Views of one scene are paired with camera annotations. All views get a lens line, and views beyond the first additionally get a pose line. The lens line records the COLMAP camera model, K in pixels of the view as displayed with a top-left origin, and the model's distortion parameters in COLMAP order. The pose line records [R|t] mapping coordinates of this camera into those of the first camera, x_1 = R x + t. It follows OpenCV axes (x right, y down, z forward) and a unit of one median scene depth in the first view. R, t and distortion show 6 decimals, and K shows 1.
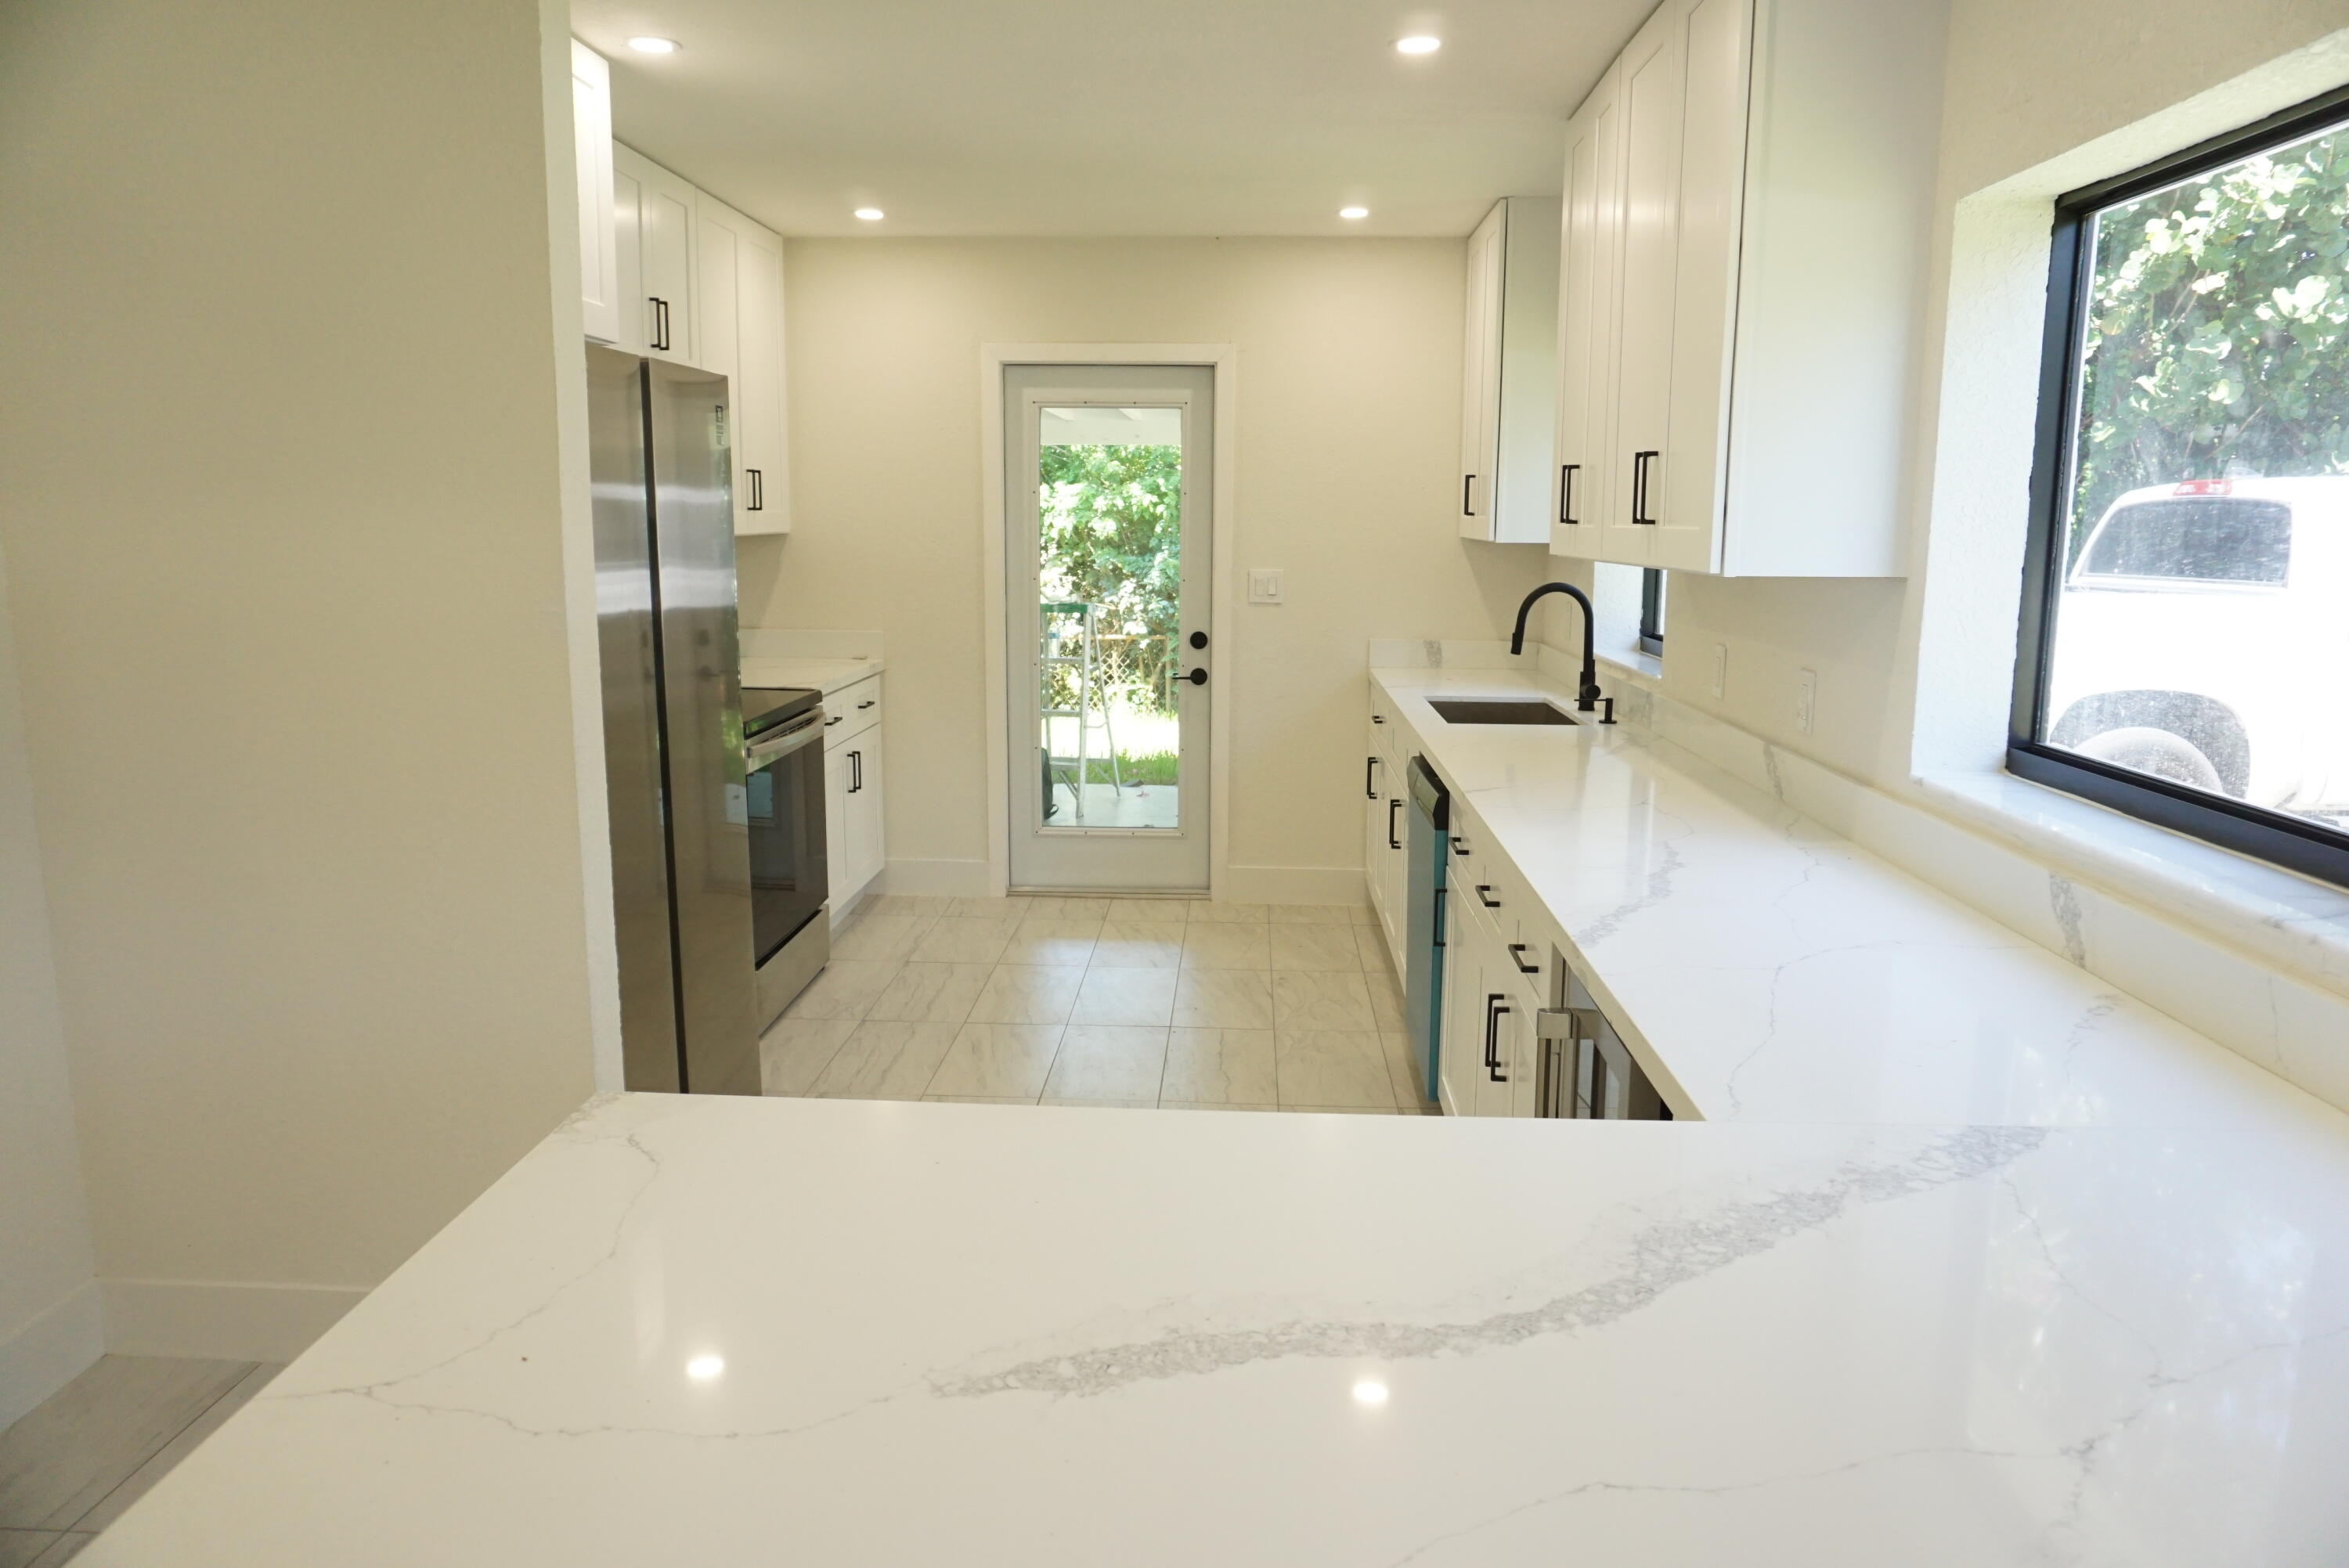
lens RADIAL K [[1565.4, 0, 1167.1], [0, 1565.4, 762.3], [0, 0, 1]] dist [-0.052164, 0.034063]
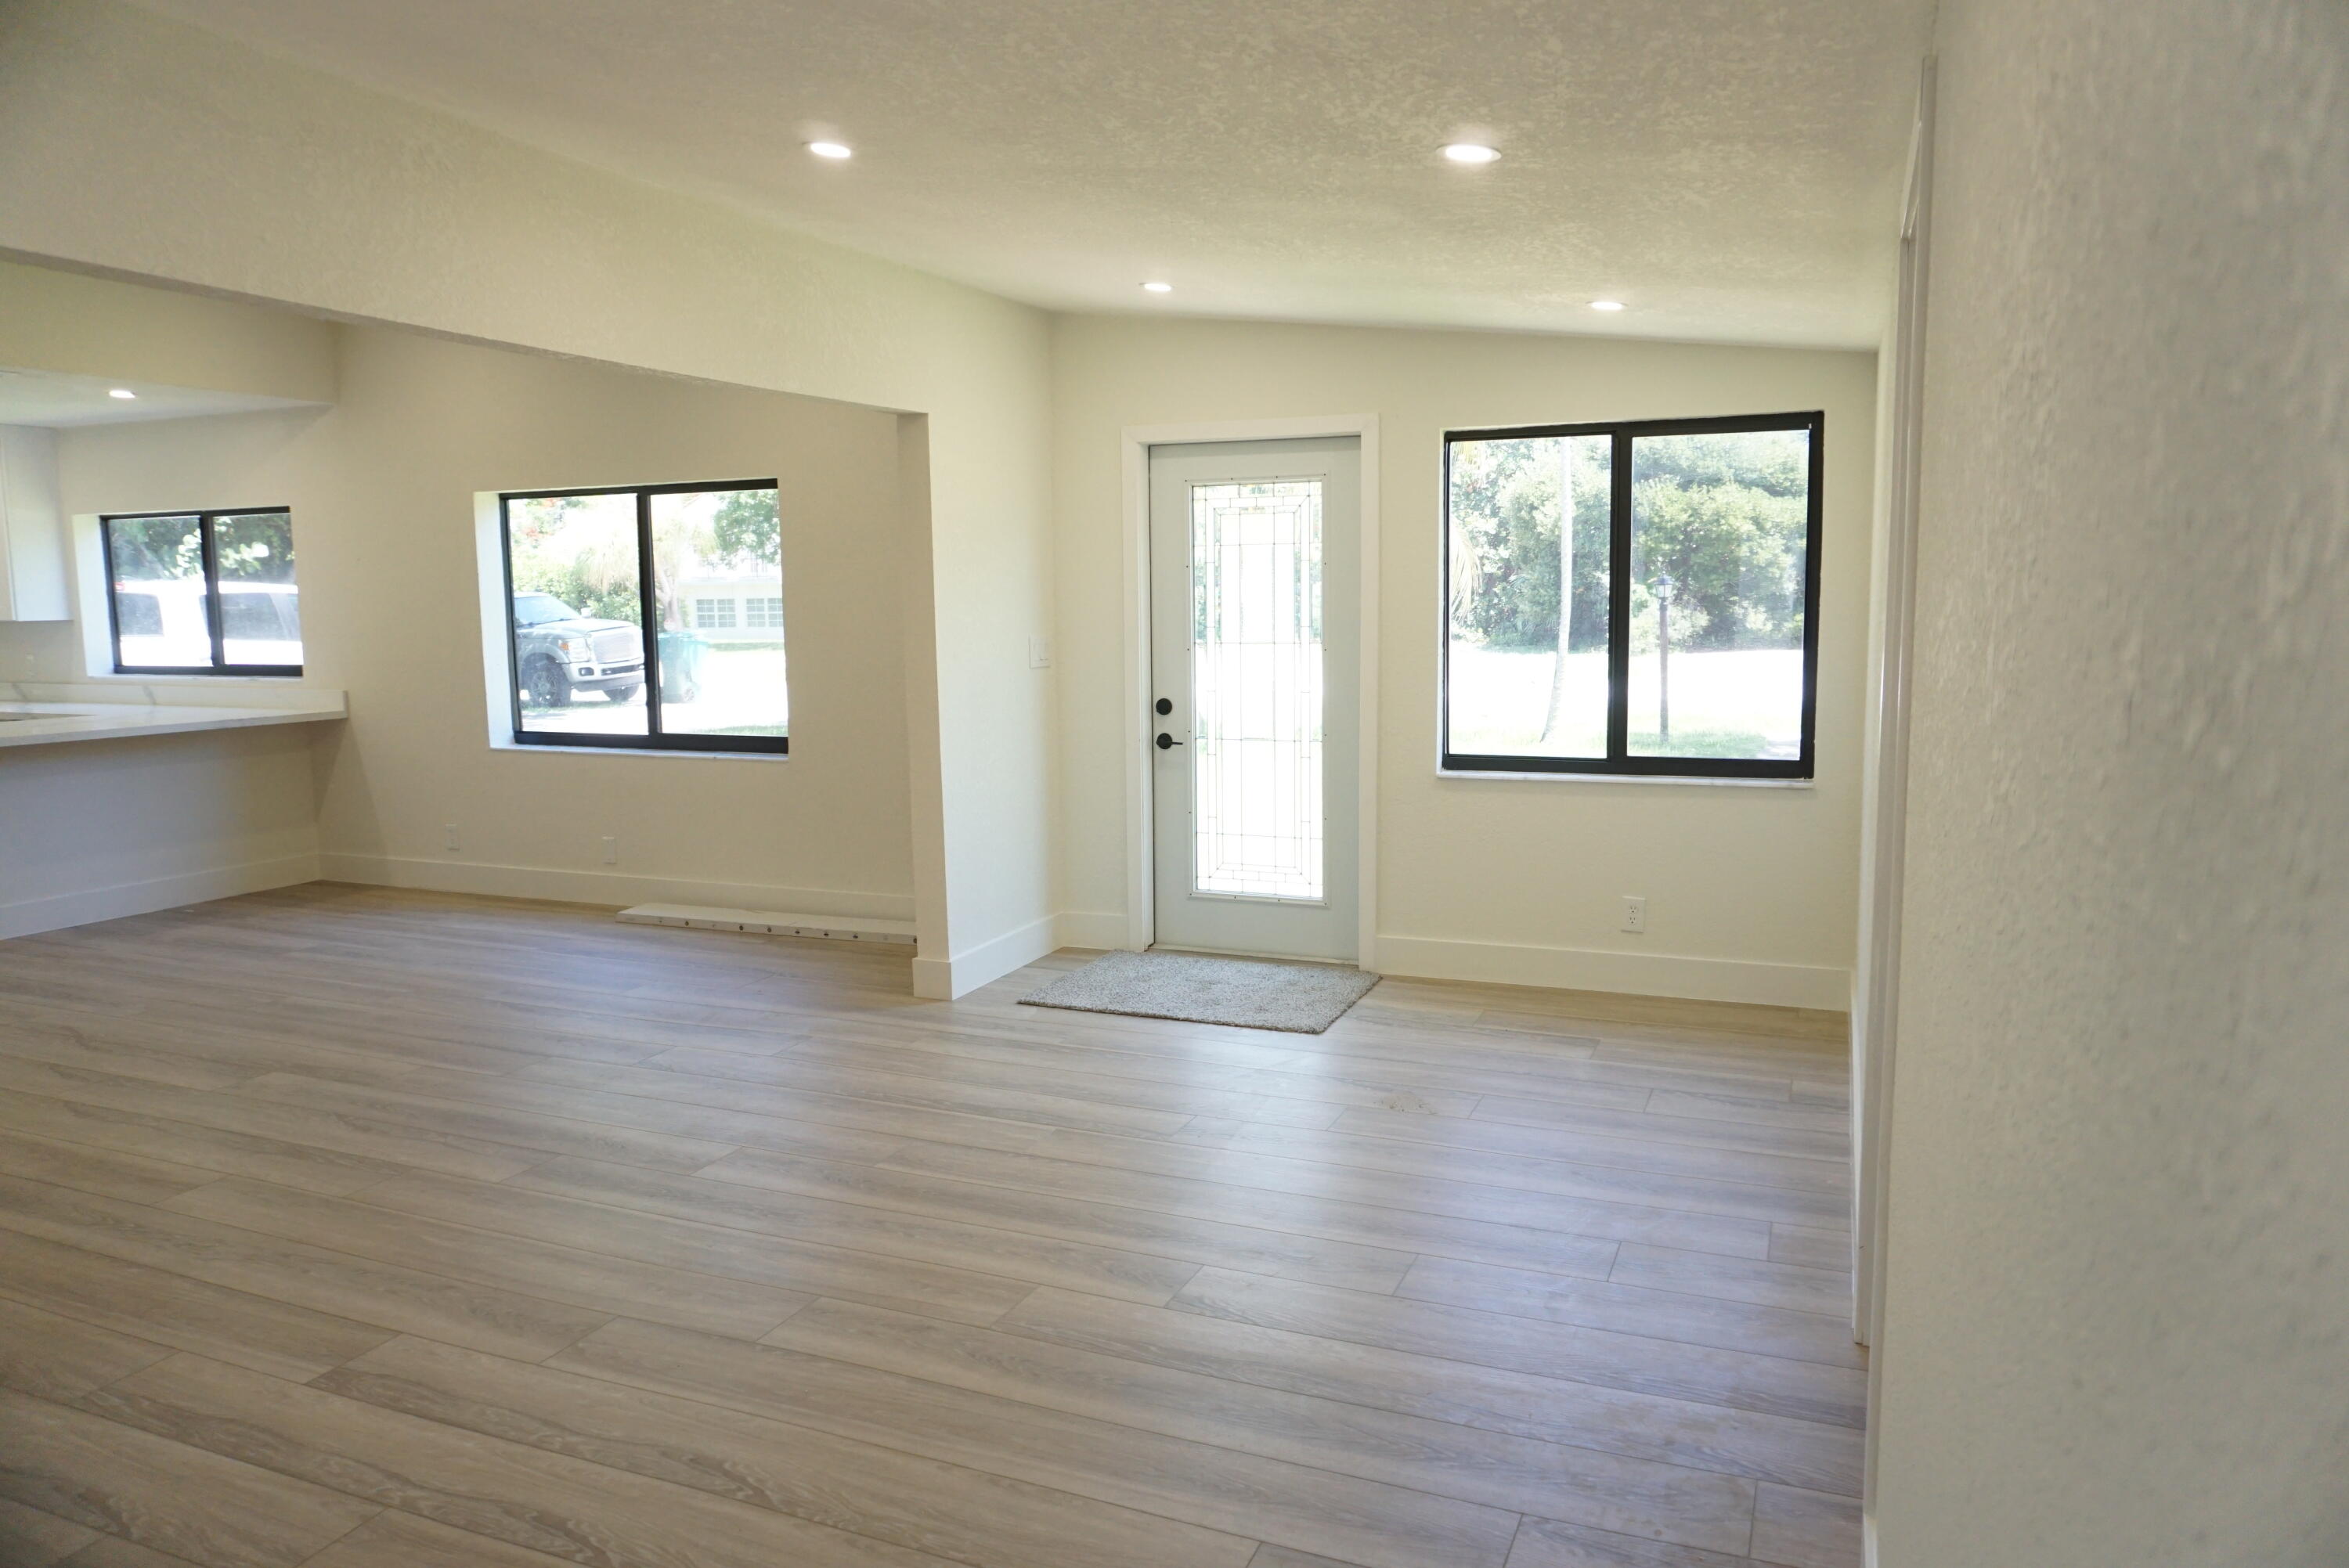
lens RADIAL K [[1565.4, 0, 1167.1], [0, 1565.4, 799.6], [0, 0, 1]] dist [-0.052164, 0.034063]
pose [[0.354831, -0.126625, 0.926316, -0.818632], [0.154666, 0.985084, 0.075413, 0.170826], [-0.922048, 0.116511, 0.369124, -1.070157]]
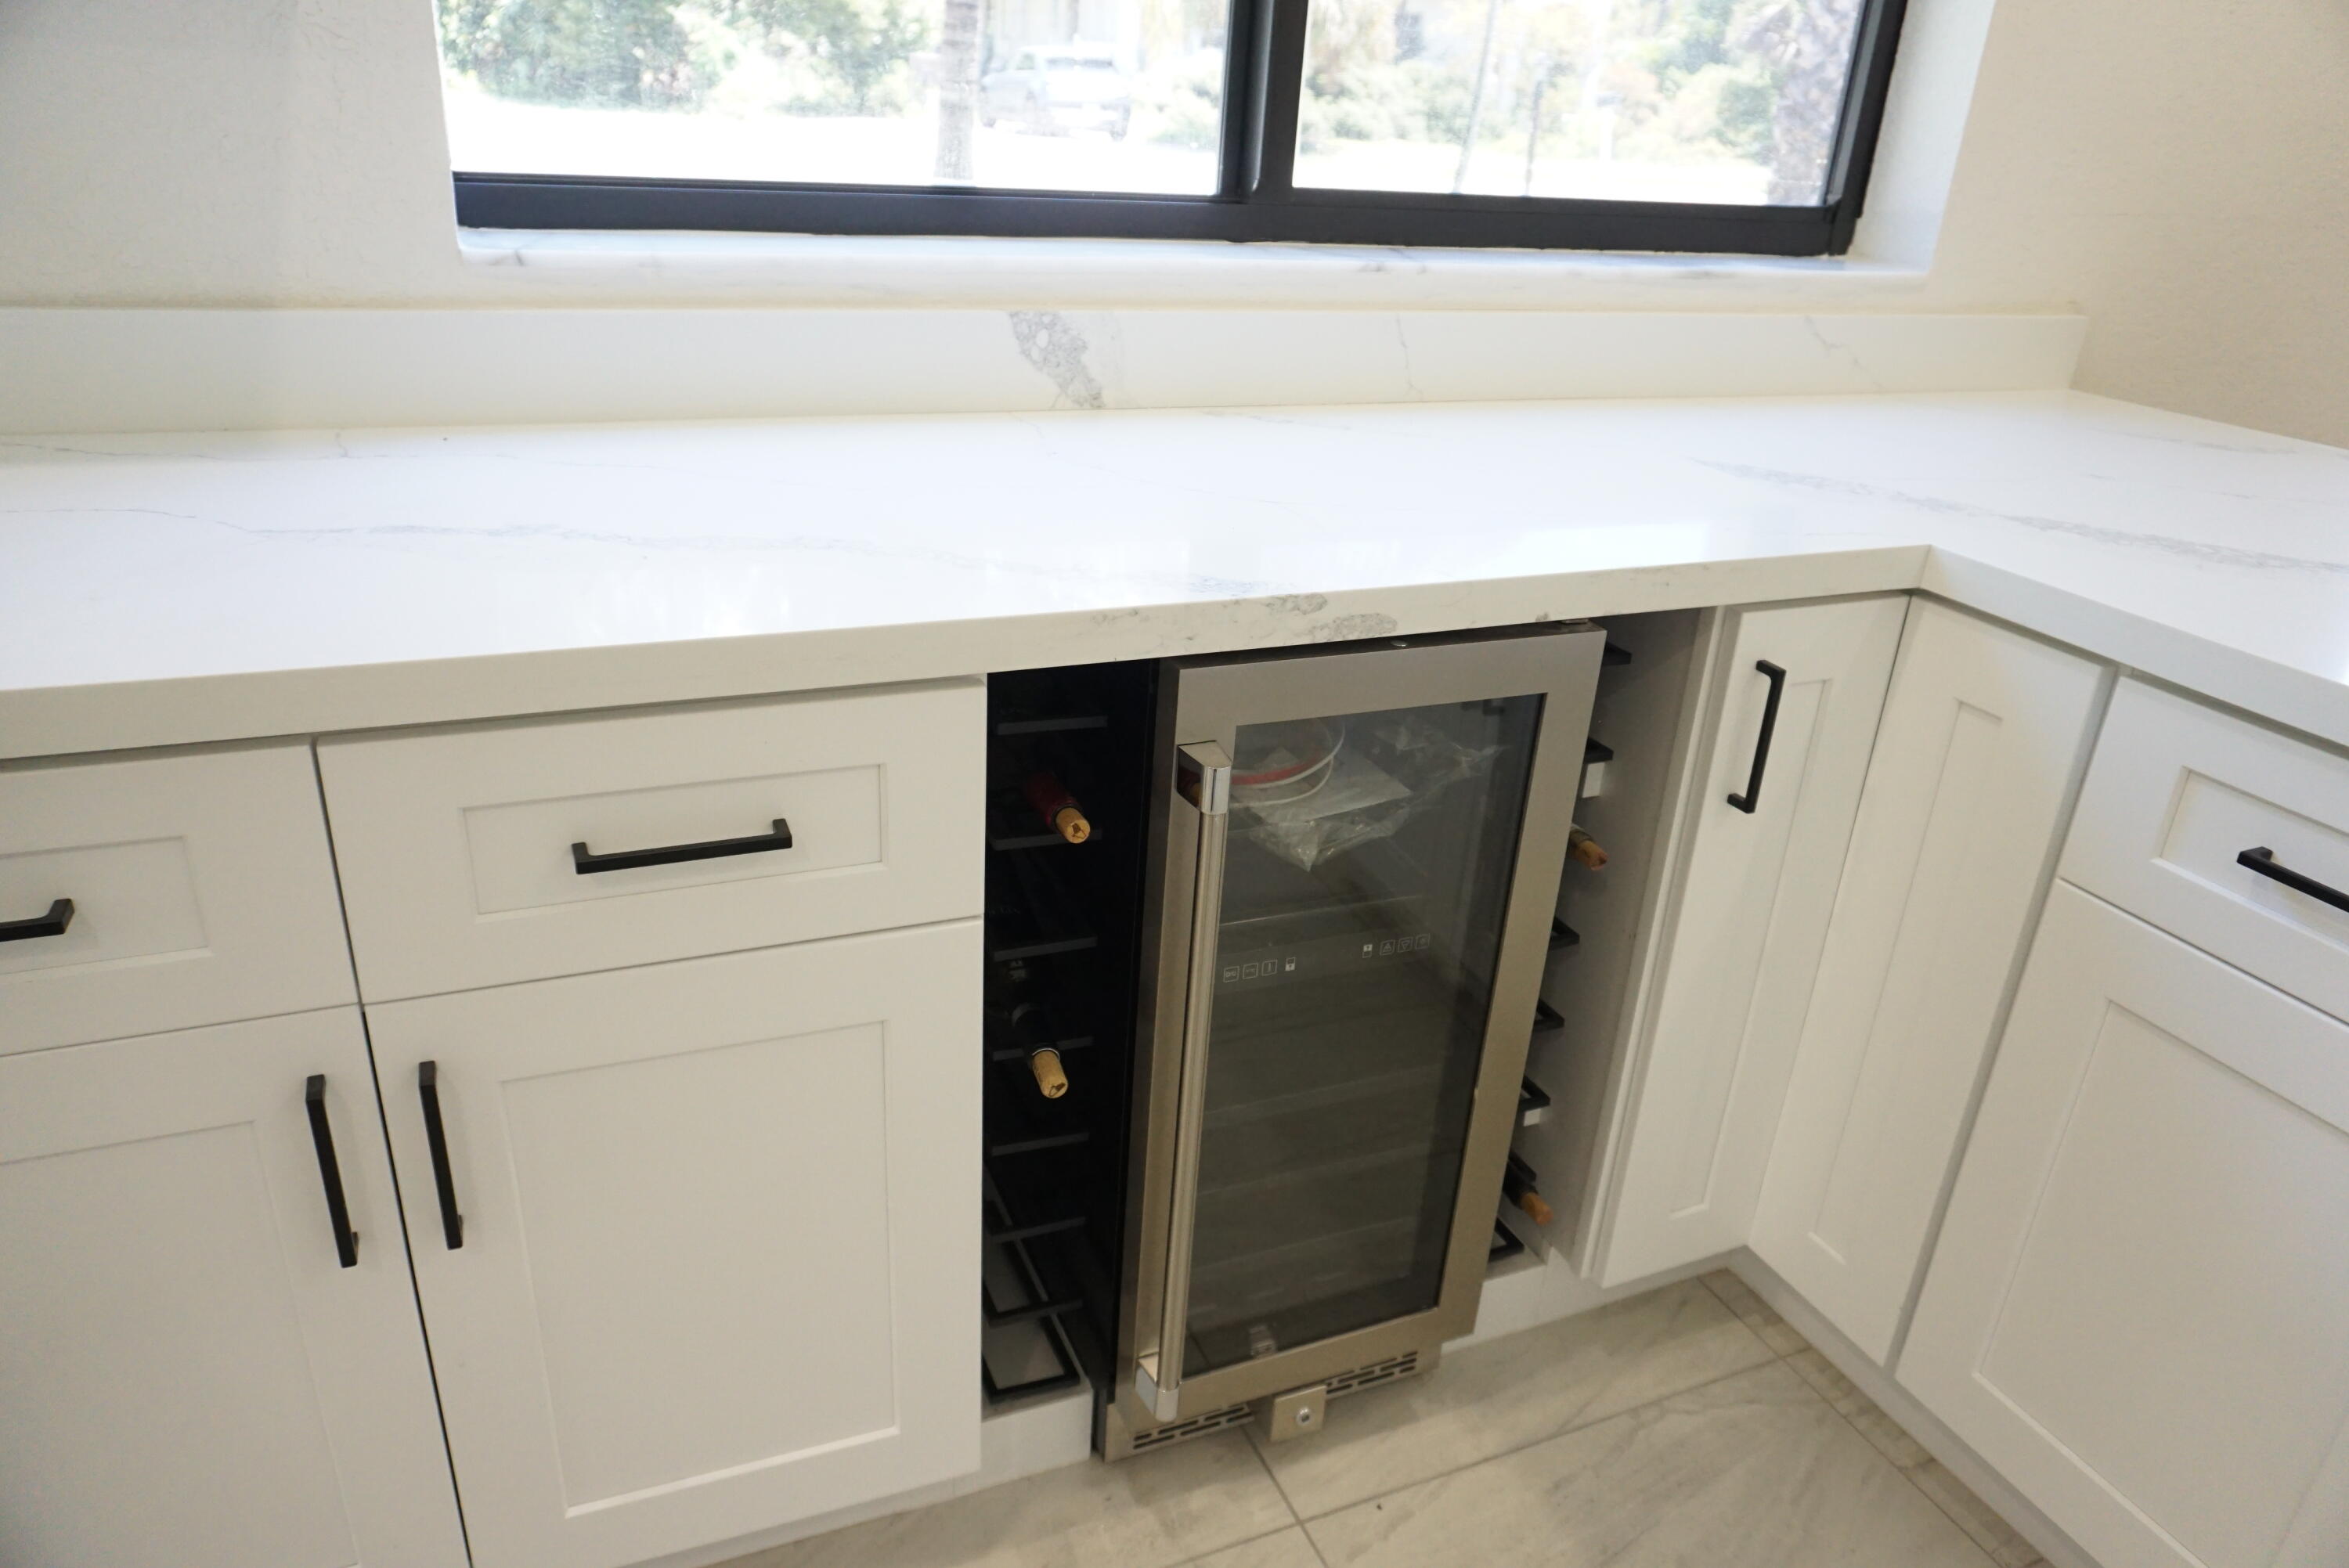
lens RADIAL K [[1565.4, 0, 1166.0], [0, 1565.4, 777.6], [0, 0, 1]] dist [-0.052164, 0.034063]
pose [[-0.437887, -0.395504, 0.807361, -0.061210], [0.080221, 0.877264, 0.473257, -0.029460], [-0.895444, 0.272000, -0.352414, 0.440262]]
